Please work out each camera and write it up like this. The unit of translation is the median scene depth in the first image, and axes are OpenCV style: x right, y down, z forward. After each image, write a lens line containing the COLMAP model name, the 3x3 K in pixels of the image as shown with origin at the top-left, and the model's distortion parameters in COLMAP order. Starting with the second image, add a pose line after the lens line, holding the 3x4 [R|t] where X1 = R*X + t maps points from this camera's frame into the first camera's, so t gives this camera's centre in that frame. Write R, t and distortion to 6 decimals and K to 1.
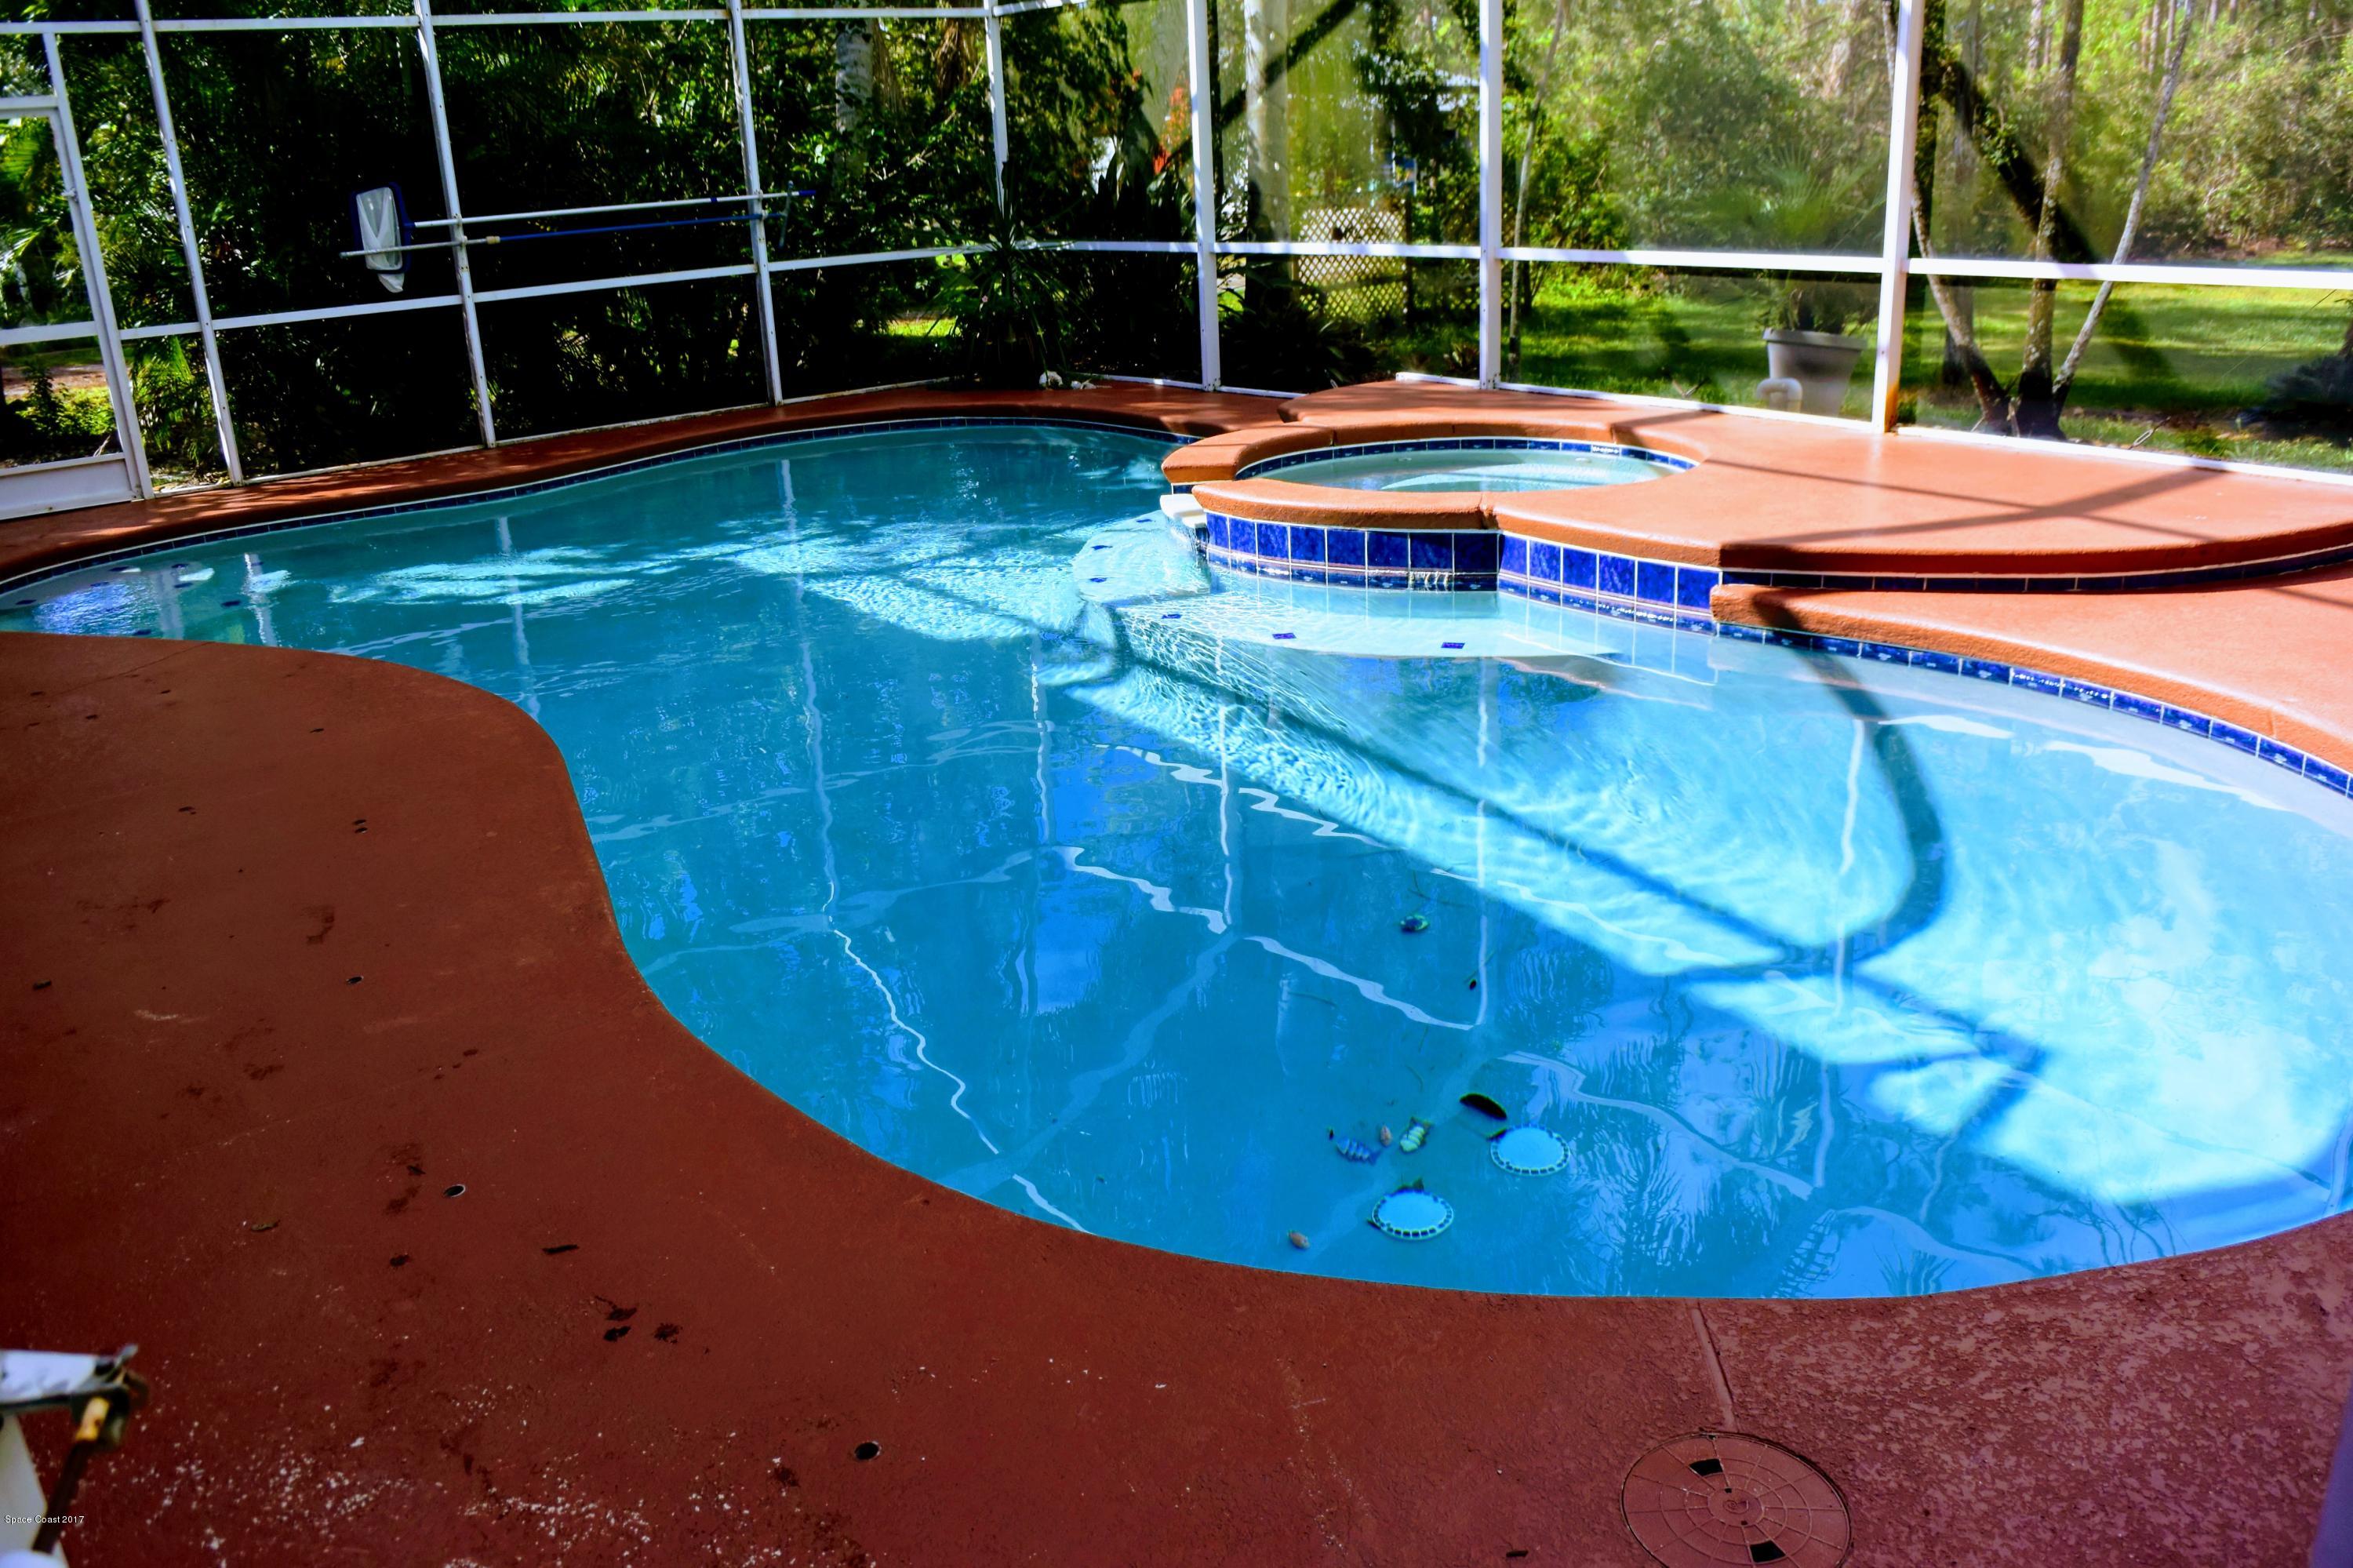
lens RADIAL K [[1772.8, 0, 1179.1], [0, 1772.8, 805.3], [0, 0, 1]] dist [-0.113202, 0.023912]
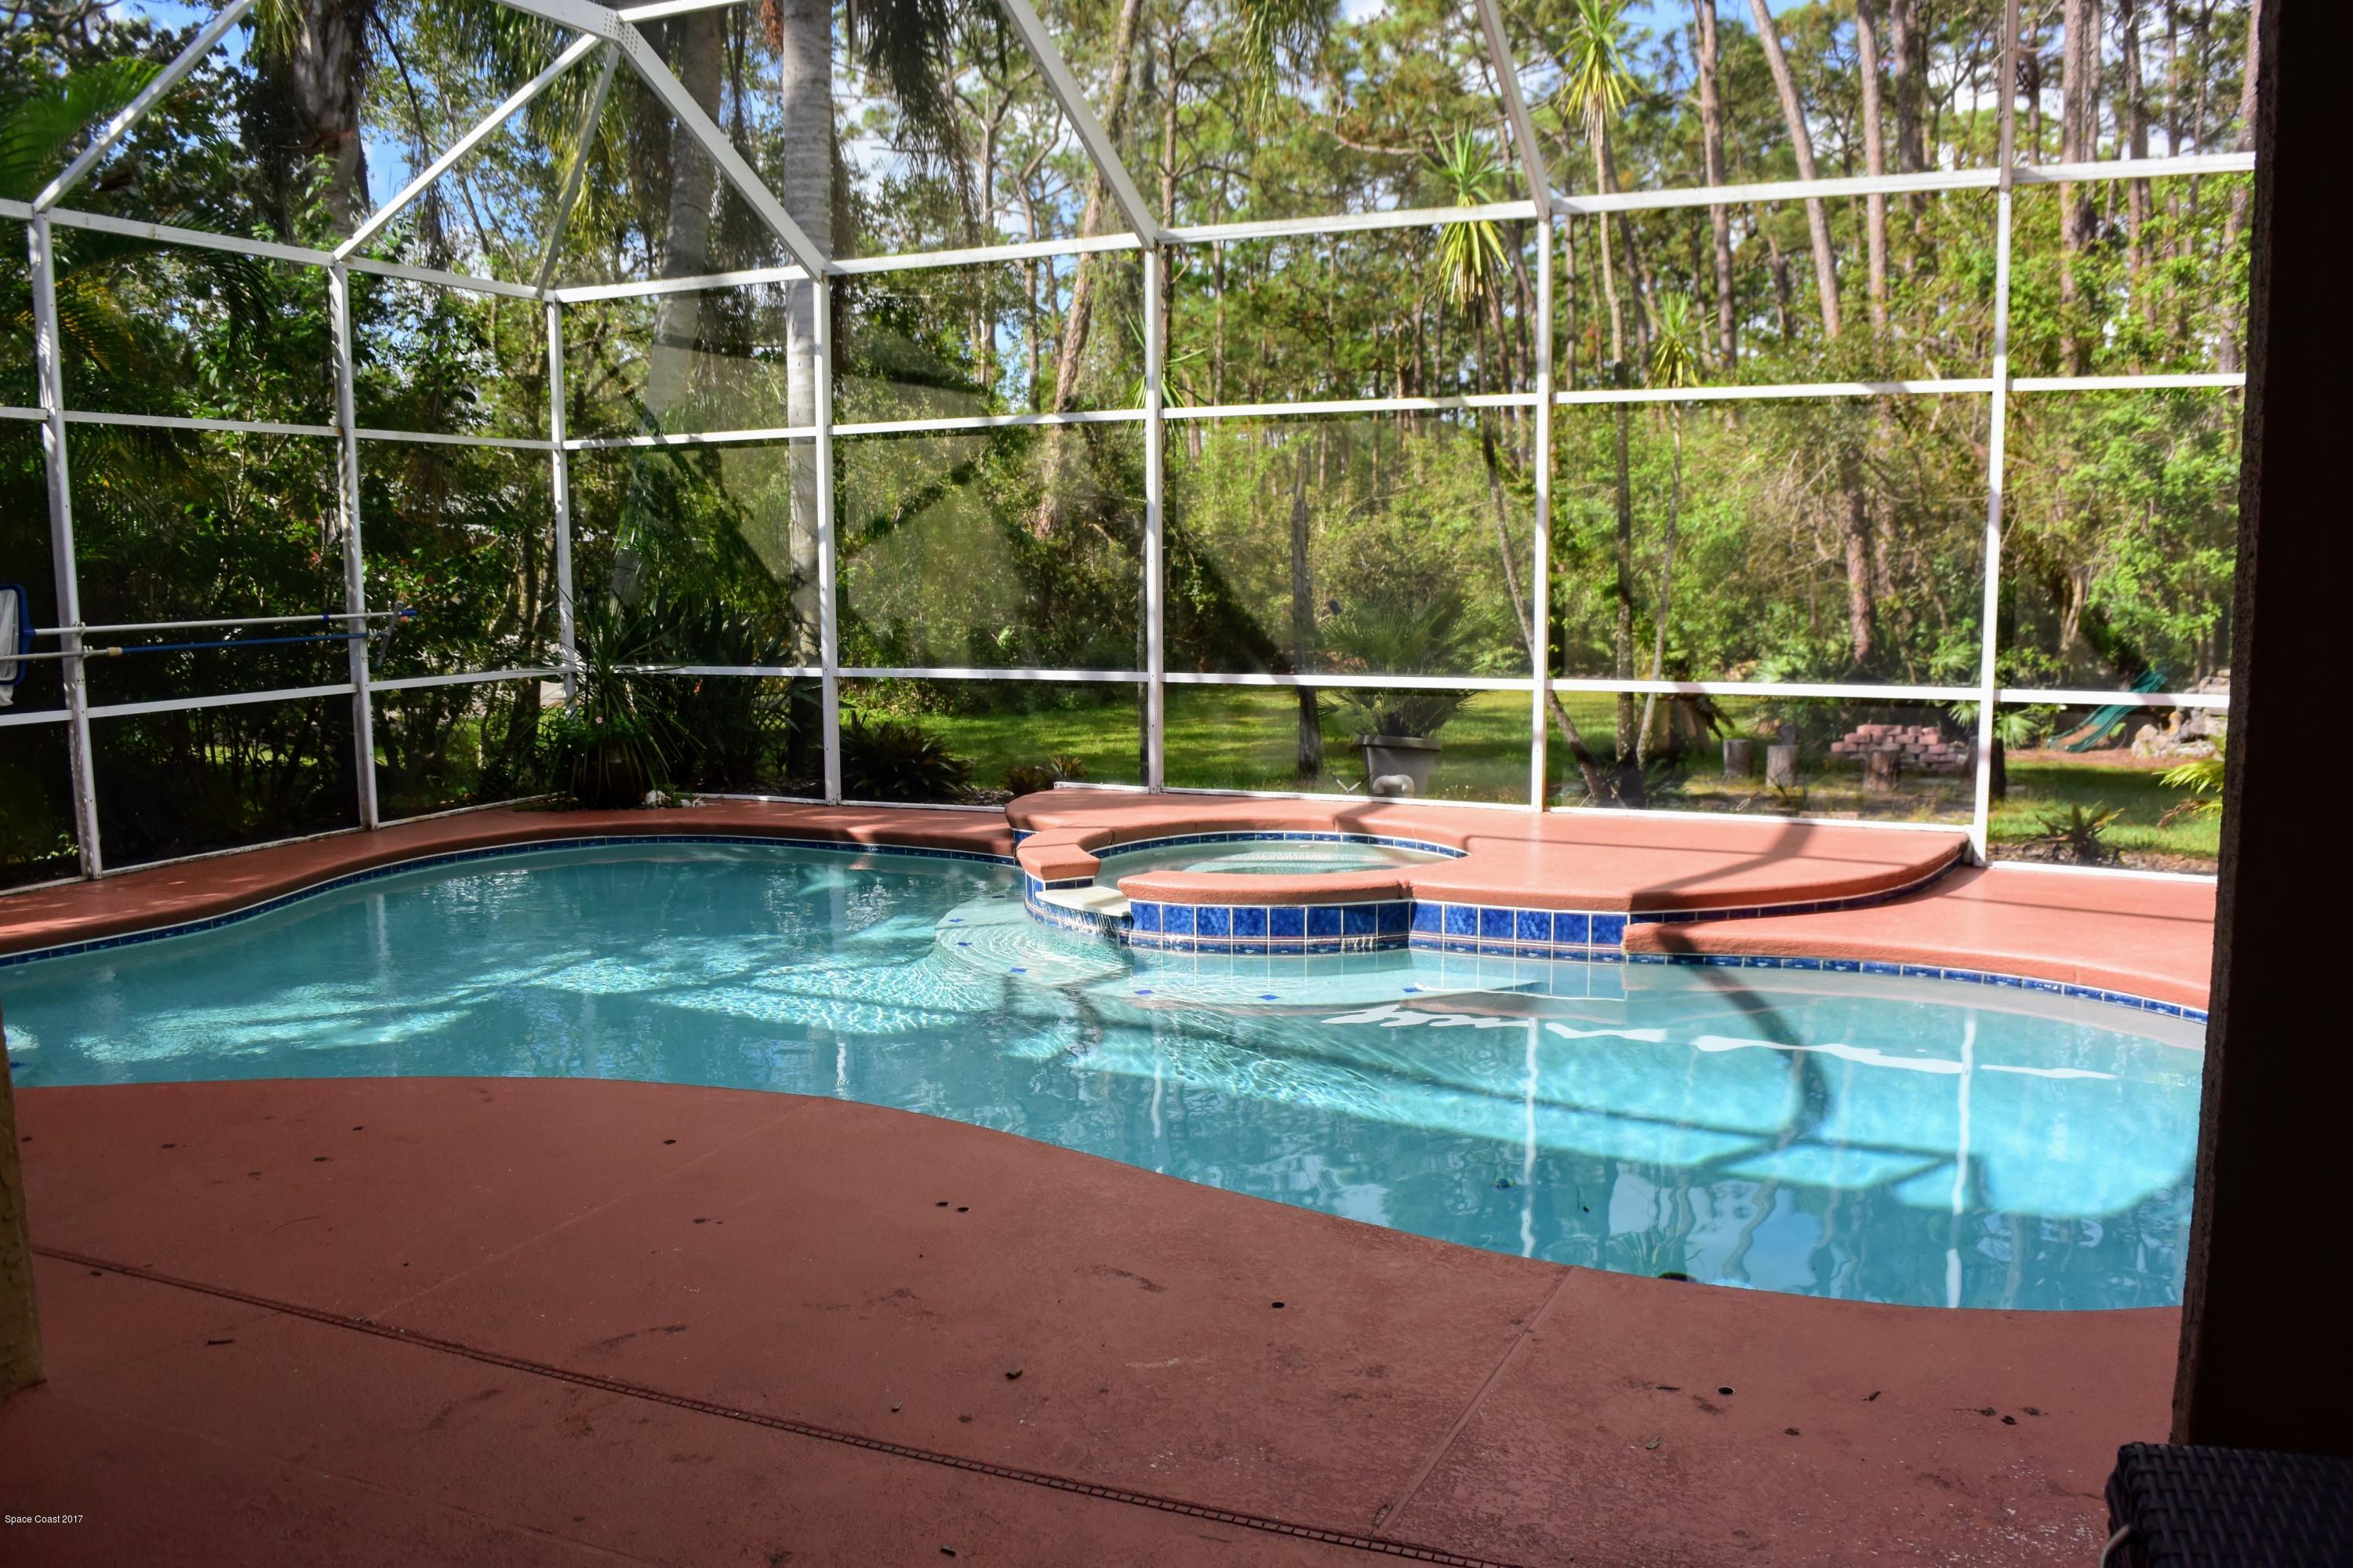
lens RADIAL K [[1772.8, 0, 1163.8], [0, 1772.8, 785.3], [0, 0, 1]] dist [-0.113202, 0.023912]
pose [[0.884276, -0.019757, 0.466546, -0.515934], [0.132269, 0.968784, -0.209674, 0.002800], [-0.447839, 0.247119, 0.859286, -0.003426]]
